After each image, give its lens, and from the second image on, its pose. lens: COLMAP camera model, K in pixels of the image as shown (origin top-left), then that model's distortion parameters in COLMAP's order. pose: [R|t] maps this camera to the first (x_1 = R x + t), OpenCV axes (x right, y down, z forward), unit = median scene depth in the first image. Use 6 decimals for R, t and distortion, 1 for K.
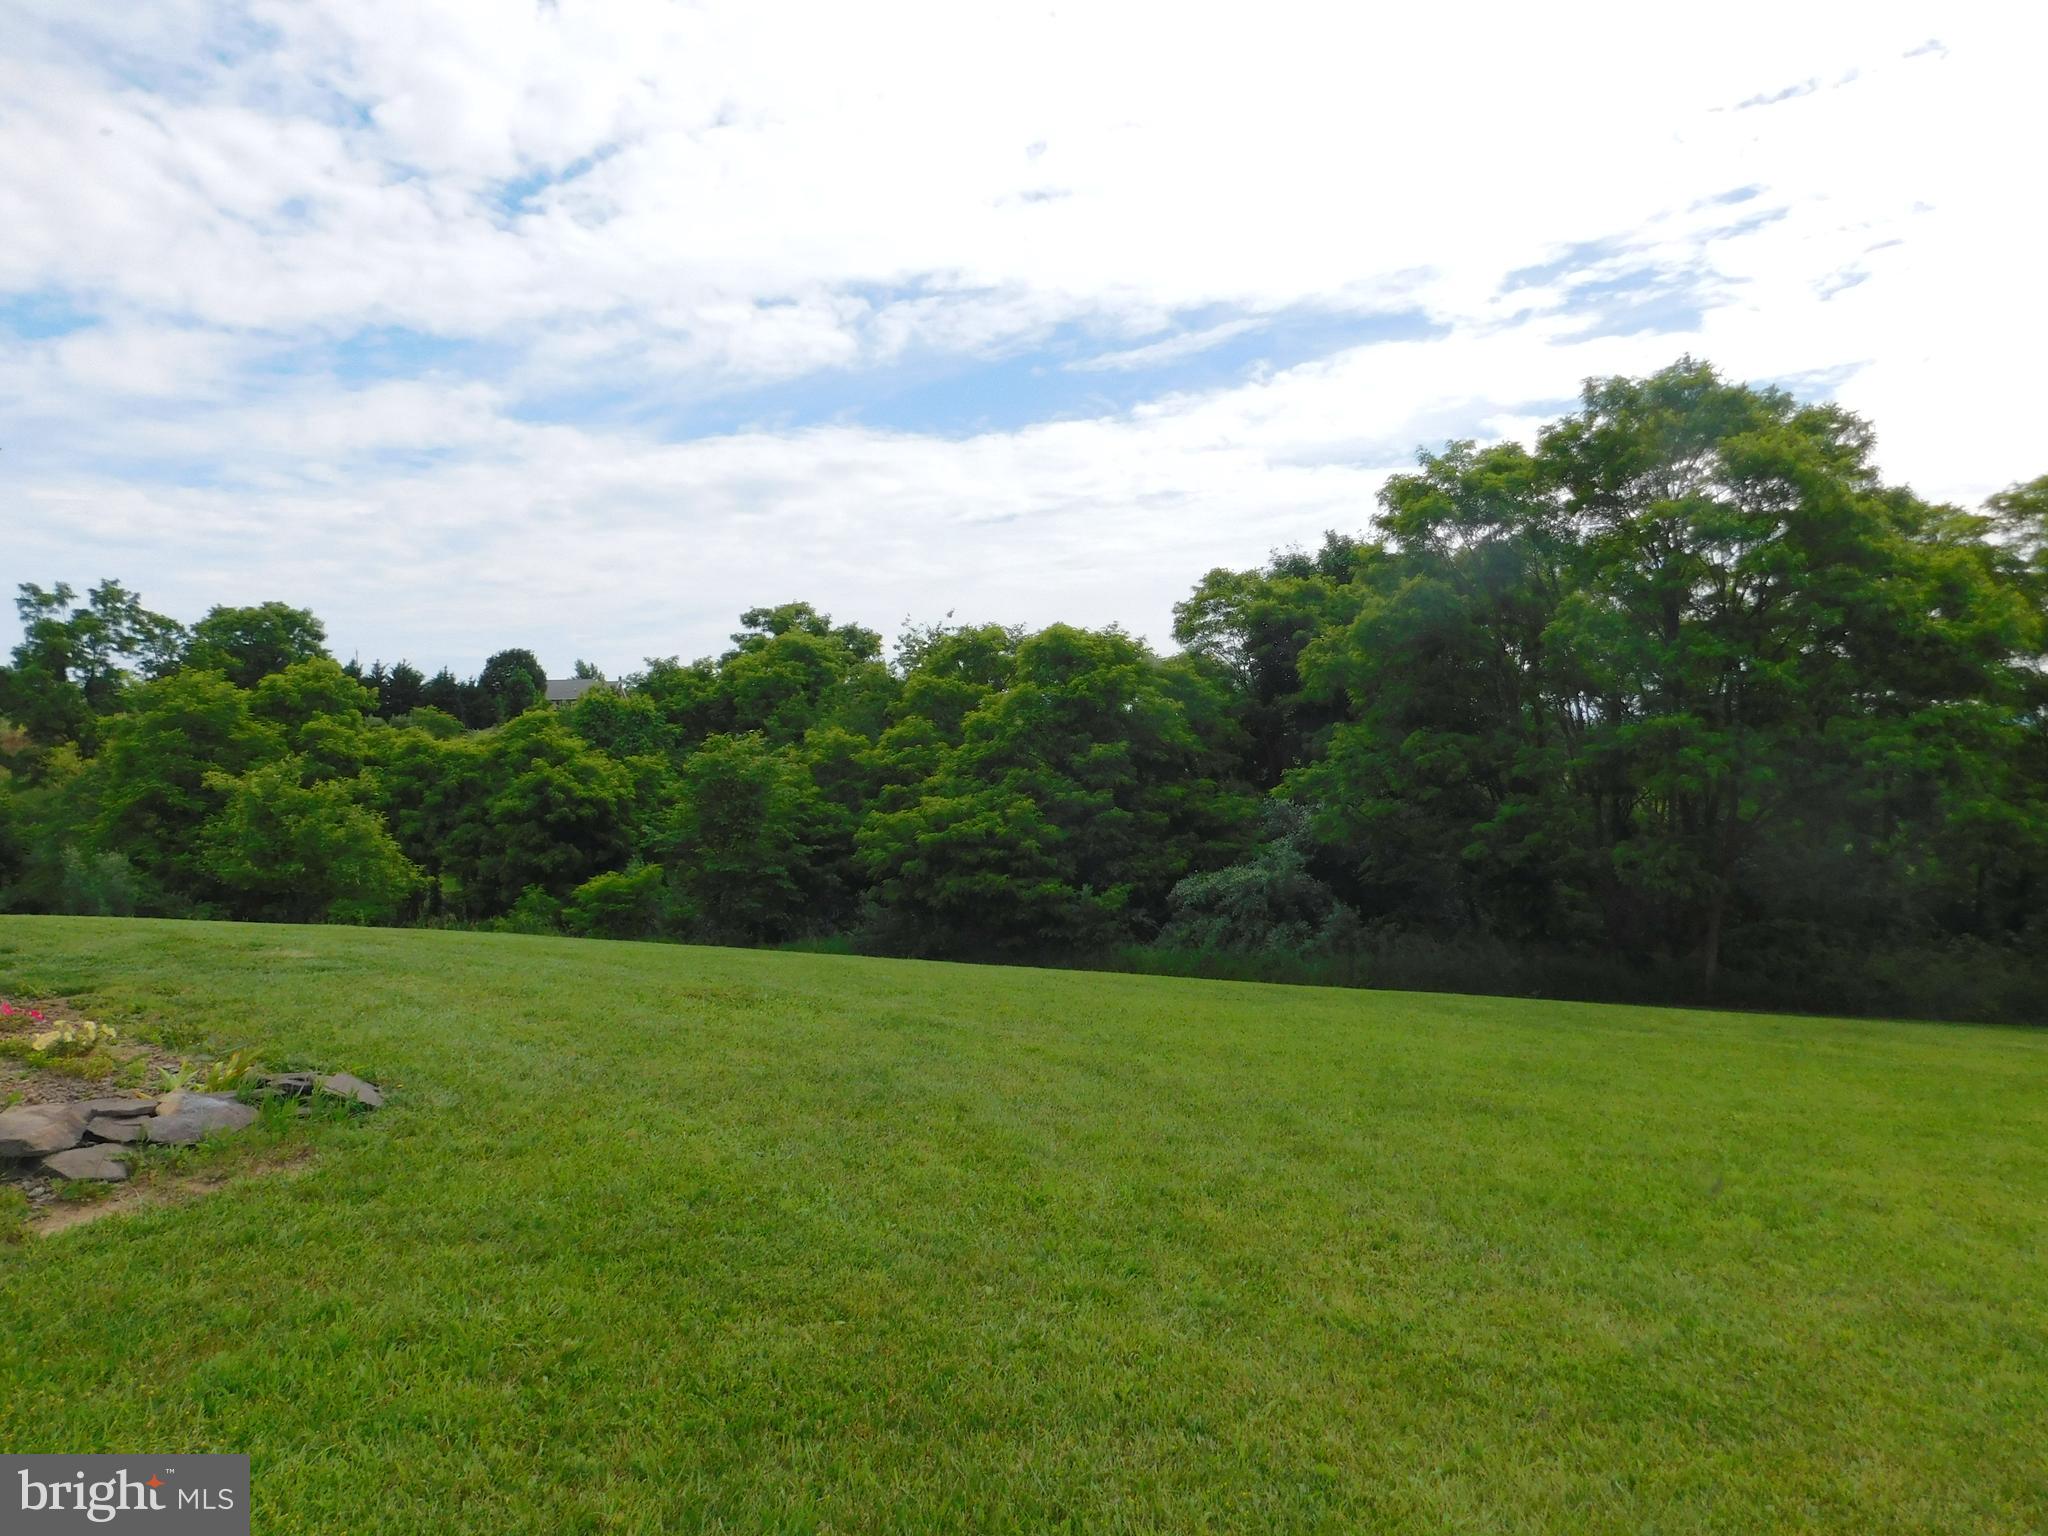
lens RADIAL K [[1357.1, 0, 1013.9], [0, 1357.1, 749.3], [0, 0, 1]] dist [-0.073611, 0.058726]
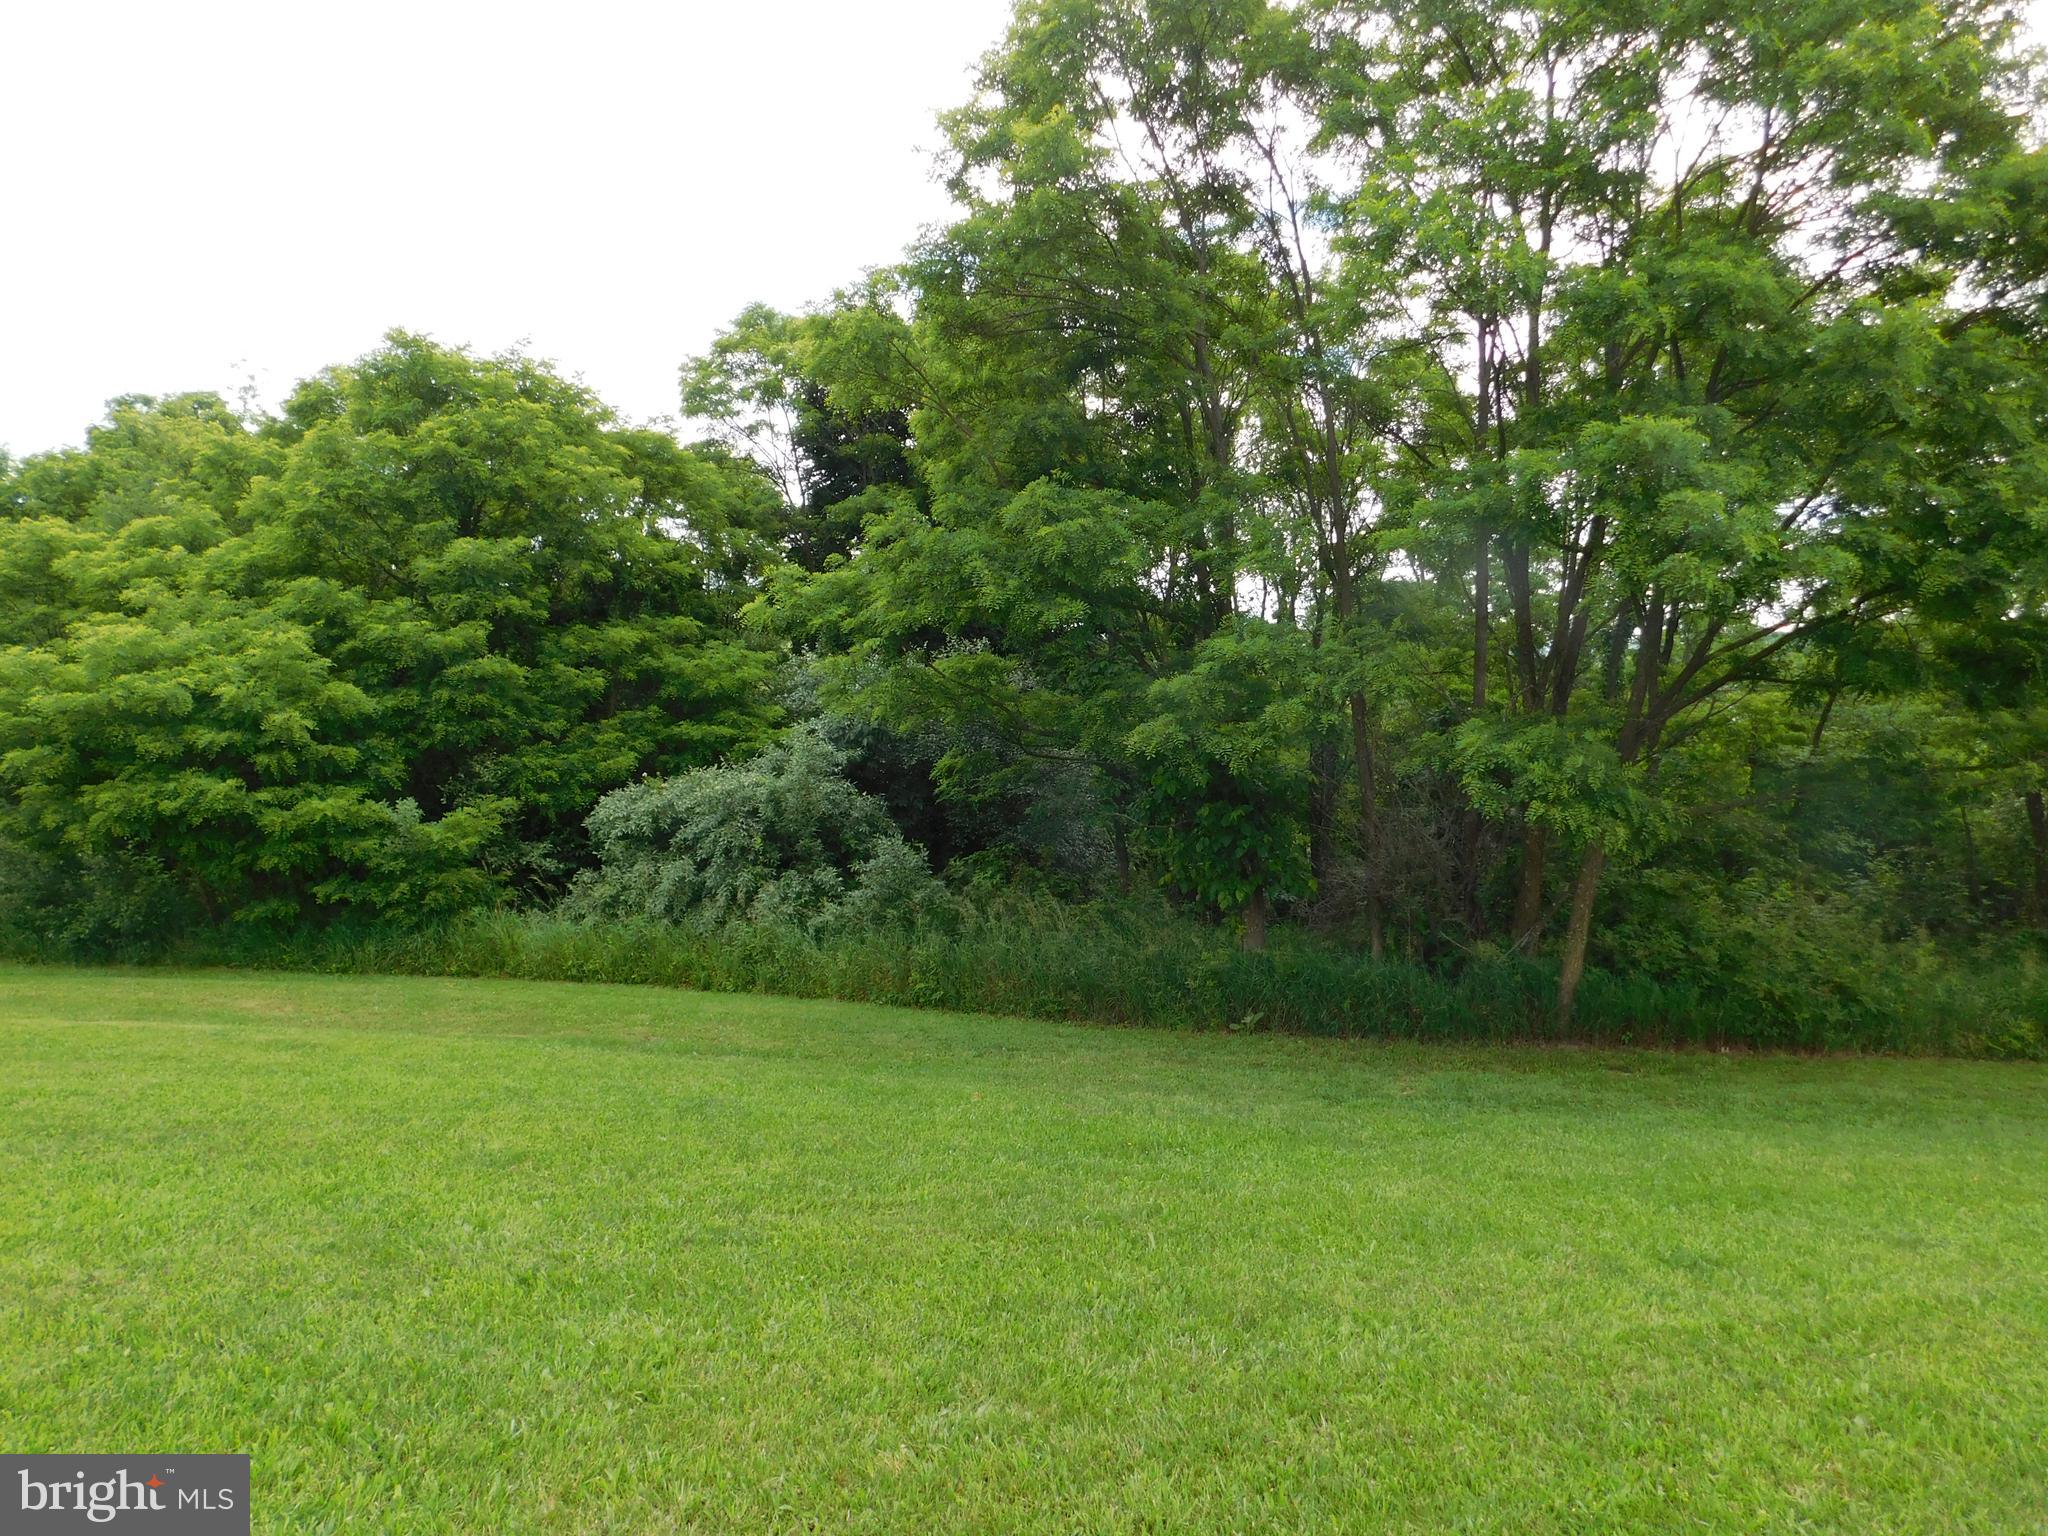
lens RADIAL K [[1357.1, 0, 1034.7], [0, 1357.1, 767.0], [0, 0, 1]] dist [-0.073611, 0.058726]
pose [[0.958166, 0.006574, 0.286139, 0.128389], [-0.031408, 0.996114, 0.082287, 0.036193], [-0.284486, -0.087831, 0.954648, 0.426583]]
